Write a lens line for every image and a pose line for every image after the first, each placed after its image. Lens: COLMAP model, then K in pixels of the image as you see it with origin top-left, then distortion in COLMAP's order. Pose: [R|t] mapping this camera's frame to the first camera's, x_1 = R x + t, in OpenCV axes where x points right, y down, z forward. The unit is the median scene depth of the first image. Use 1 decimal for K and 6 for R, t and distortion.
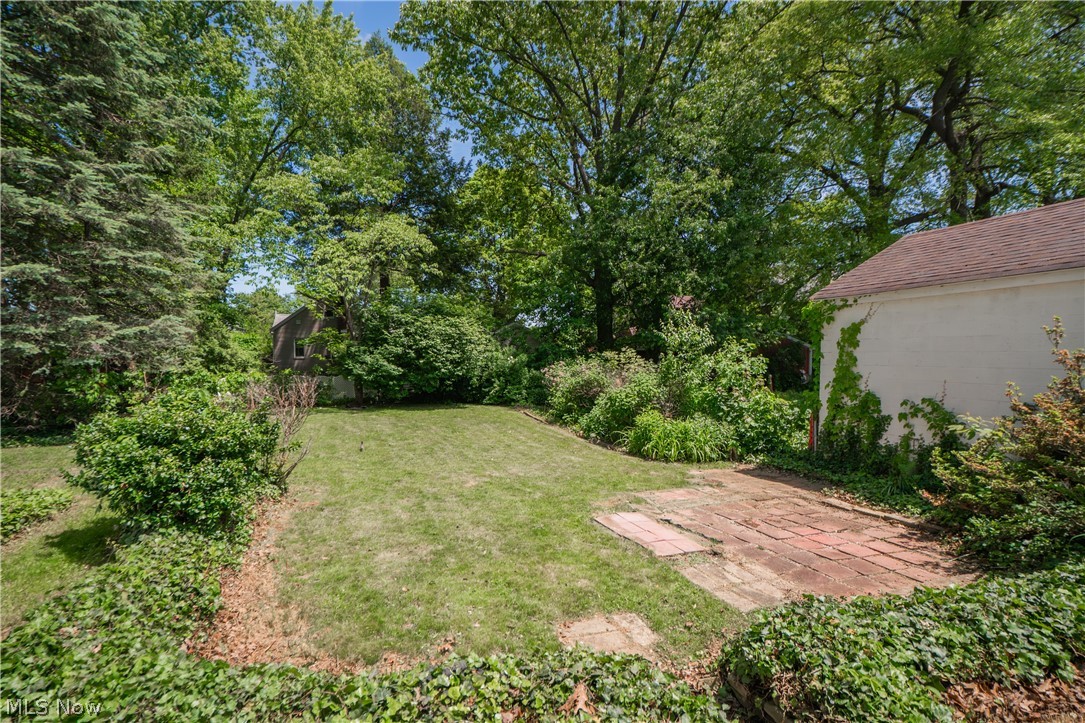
lens RADIAL K [[531.2, 0, 537.1], [0, 531.2, 369.4], [0, 0, 1]] dist [-0.009220, 0.008670]
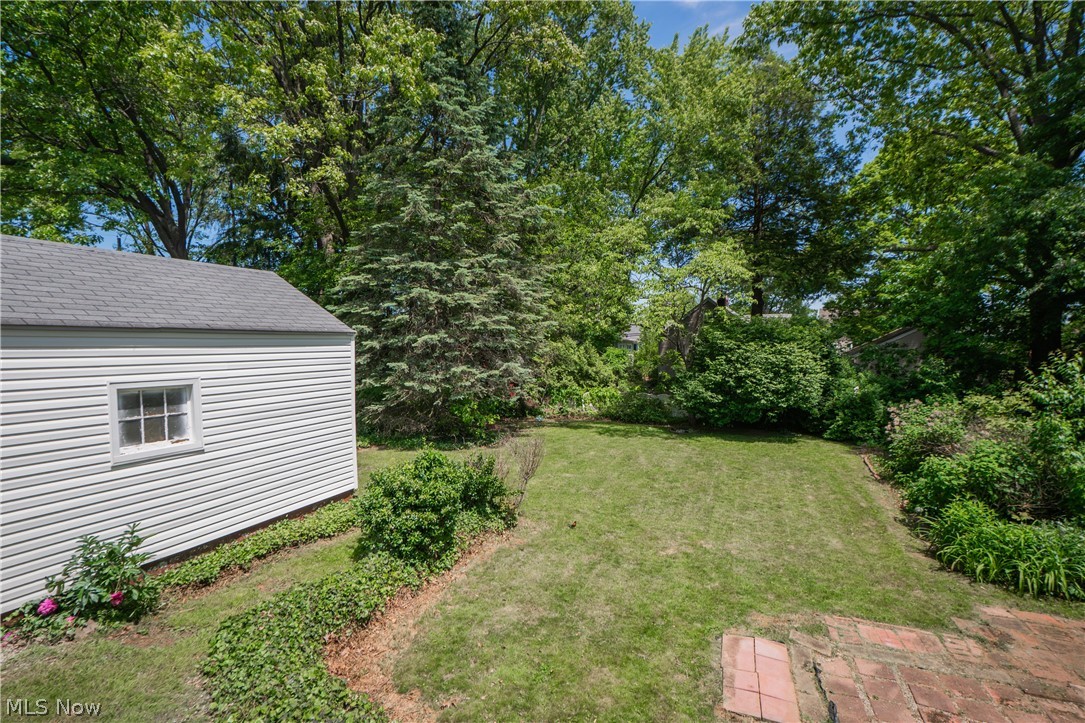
lens RADIAL K [[533.2, 0, 530.9], [0, 533.2, 363.3], [0, 0, 1]] dist [-0.019170, 0.011784]
pose [[0.731038, 0.018280, -0.682091, 0.159752], [-0.017433, 0.999815, 0.008111, -0.064911], [0.682114, 0.005961, 0.731222, 0.028256]]
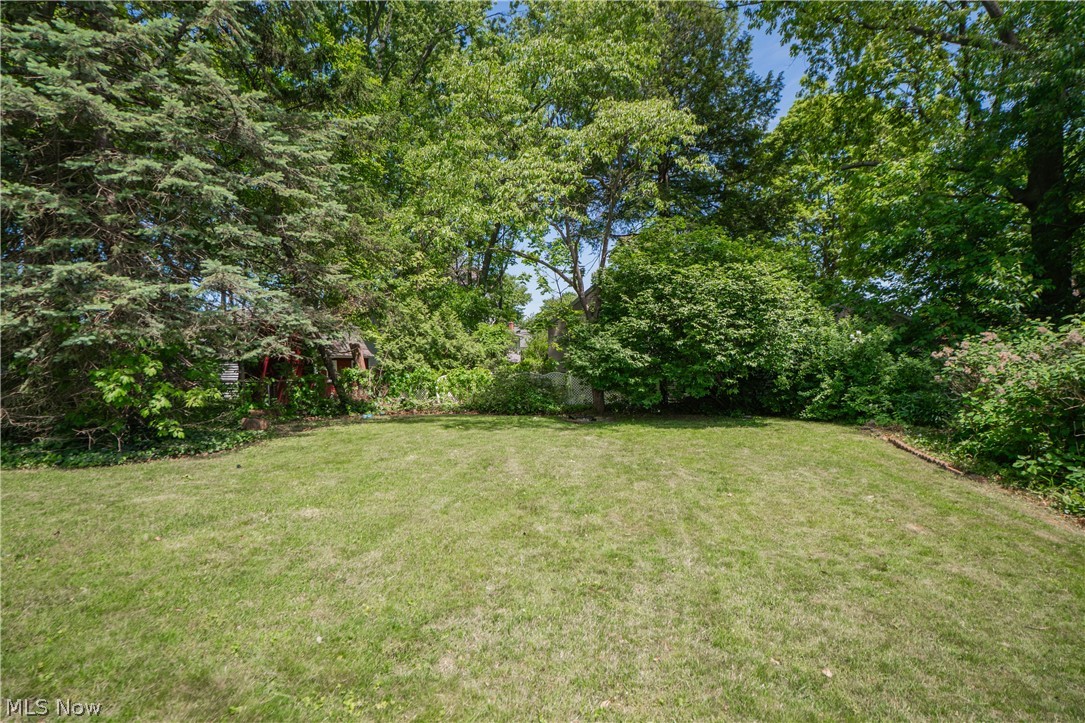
lens RADIAL K [[564.2, 0, 523.8], [0, 564.2, 393.0], [0, 0, 1]] dist [-0.029290, 0.000157]
pose [[0.846221, 0.011334, -0.532712, -0.037103], [0.008474, 0.999361, 0.034722, 0.016271], [0.532765, -0.033897, 0.845584, 0.386097]]
